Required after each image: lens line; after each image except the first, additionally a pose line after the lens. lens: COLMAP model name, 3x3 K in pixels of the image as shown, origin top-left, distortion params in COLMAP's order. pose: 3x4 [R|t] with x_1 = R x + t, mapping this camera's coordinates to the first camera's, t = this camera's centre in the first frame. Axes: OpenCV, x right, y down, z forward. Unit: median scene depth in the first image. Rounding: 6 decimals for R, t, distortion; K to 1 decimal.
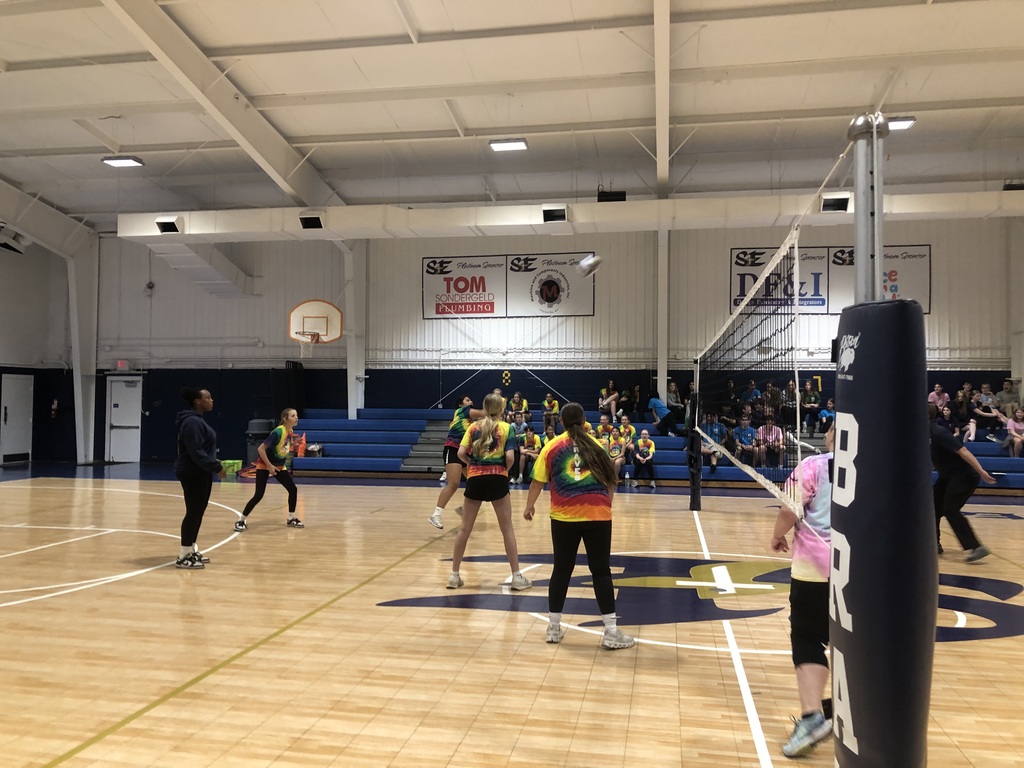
lens RADIAL K [[857.6, 0, 543.0], [0, 857.6, 386.0], [0, 0, 1]] dist [0.052544, -0.064545]
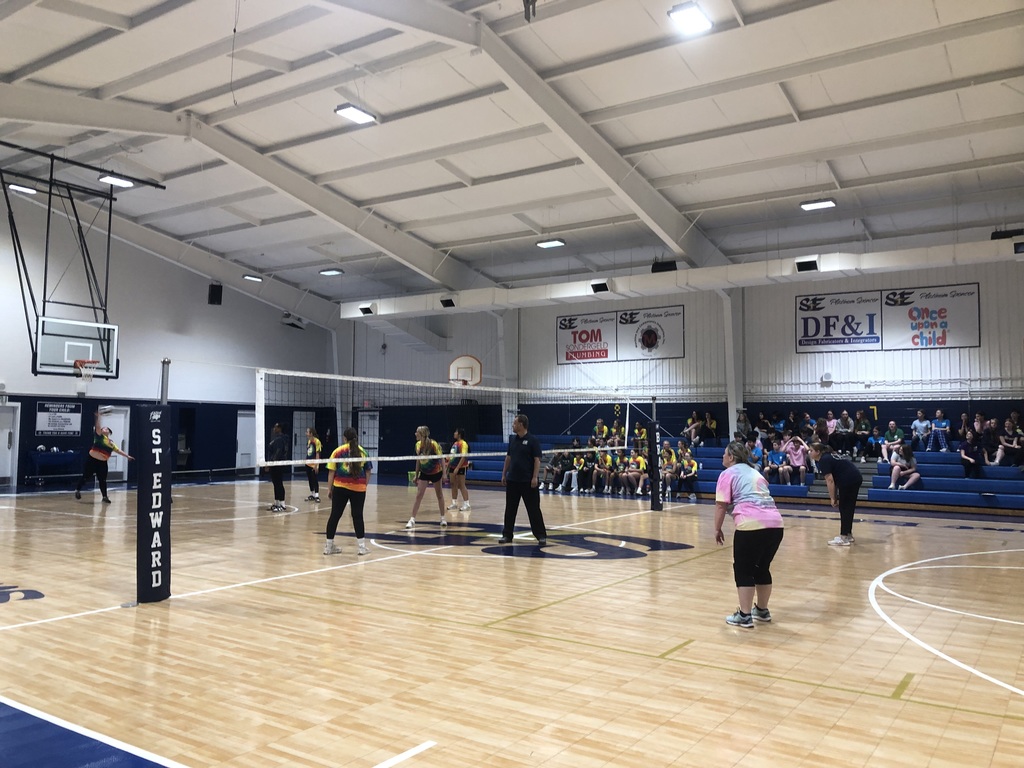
lens RADIAL K [[857.6, 0, 521.1], [0, 857.6, 379.2], [0, 0, 1]] dist [0.052544, -0.064545]
pose [[0.916721, -0.024994, -0.398745, 0.339657], [0.008619, 0.999046, -0.042808, -0.002479], [0.399435, 0.035806, 0.916062, -0.199803]]
